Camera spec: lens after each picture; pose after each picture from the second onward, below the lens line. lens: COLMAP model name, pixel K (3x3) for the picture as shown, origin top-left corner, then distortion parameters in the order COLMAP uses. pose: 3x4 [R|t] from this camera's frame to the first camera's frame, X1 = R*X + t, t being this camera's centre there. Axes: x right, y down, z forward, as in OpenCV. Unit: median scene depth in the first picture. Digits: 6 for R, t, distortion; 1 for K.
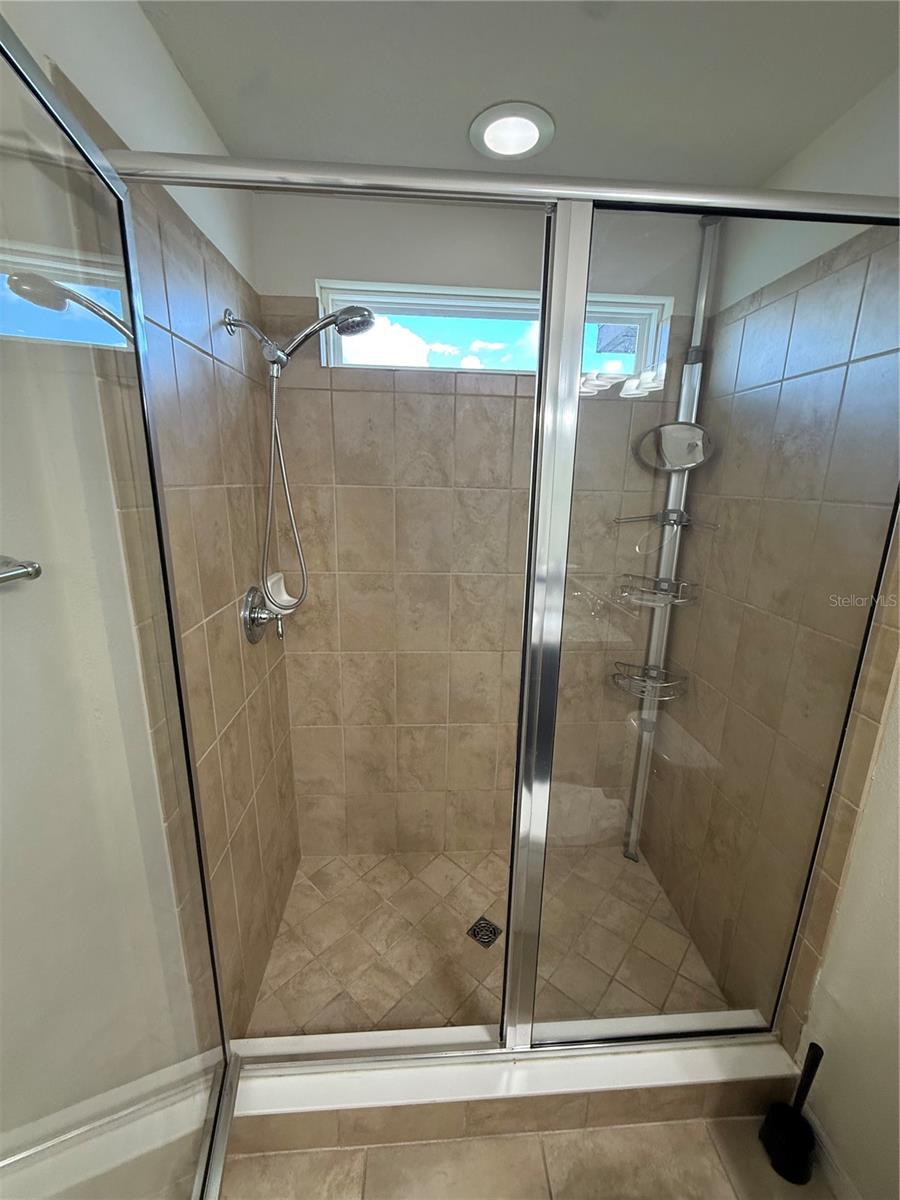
lens RADIAL K [[480.9, 0, 456.7], [0, 480.9, 593.4], [0, 0, 1]] dist [-0.003076, 0.000523]
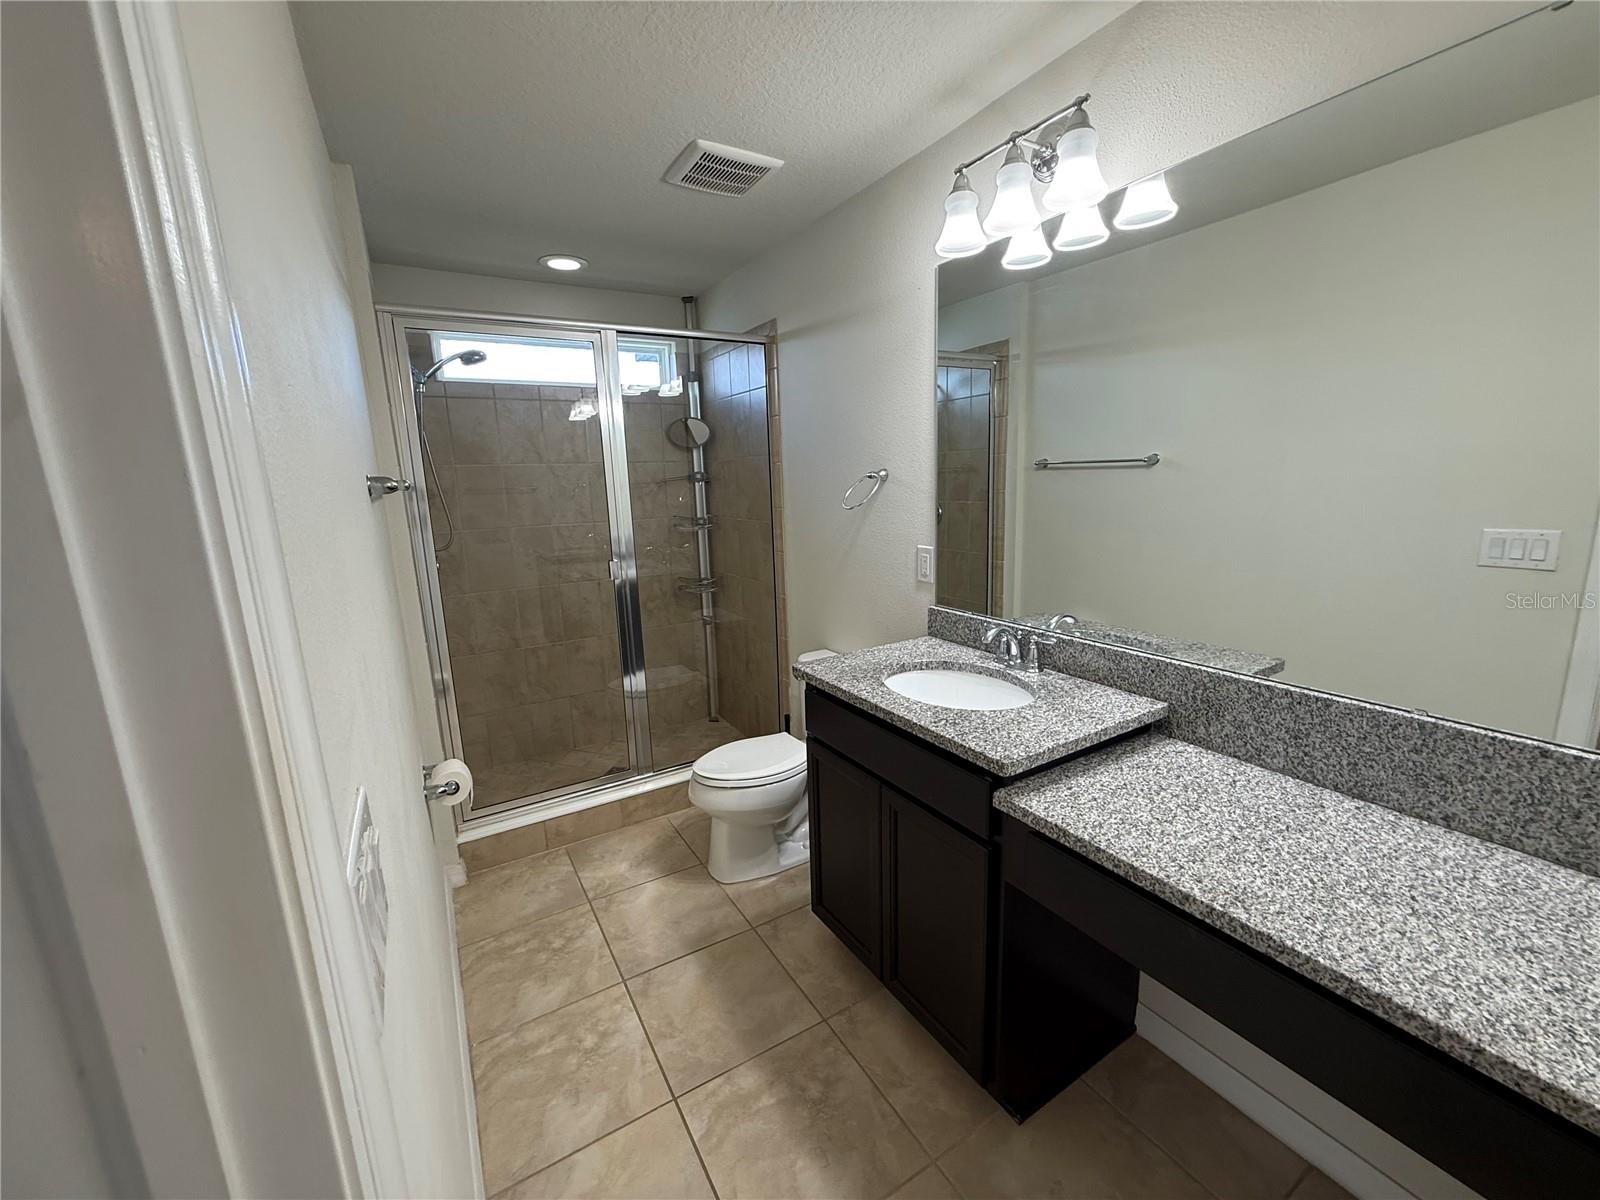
lens RADIAL K [[641.2, 0, 803.0], [0, 641.2, 602.6], [0, 0, 1]] dist [-0.003076, 0.000523]
pose [[0.889897, -0.136185, 0.435357, -0.202912], [0.155049, 0.987875, -0.007910, 0.304702], [-0.429001, 0.074541, 0.900223, -0.957505]]
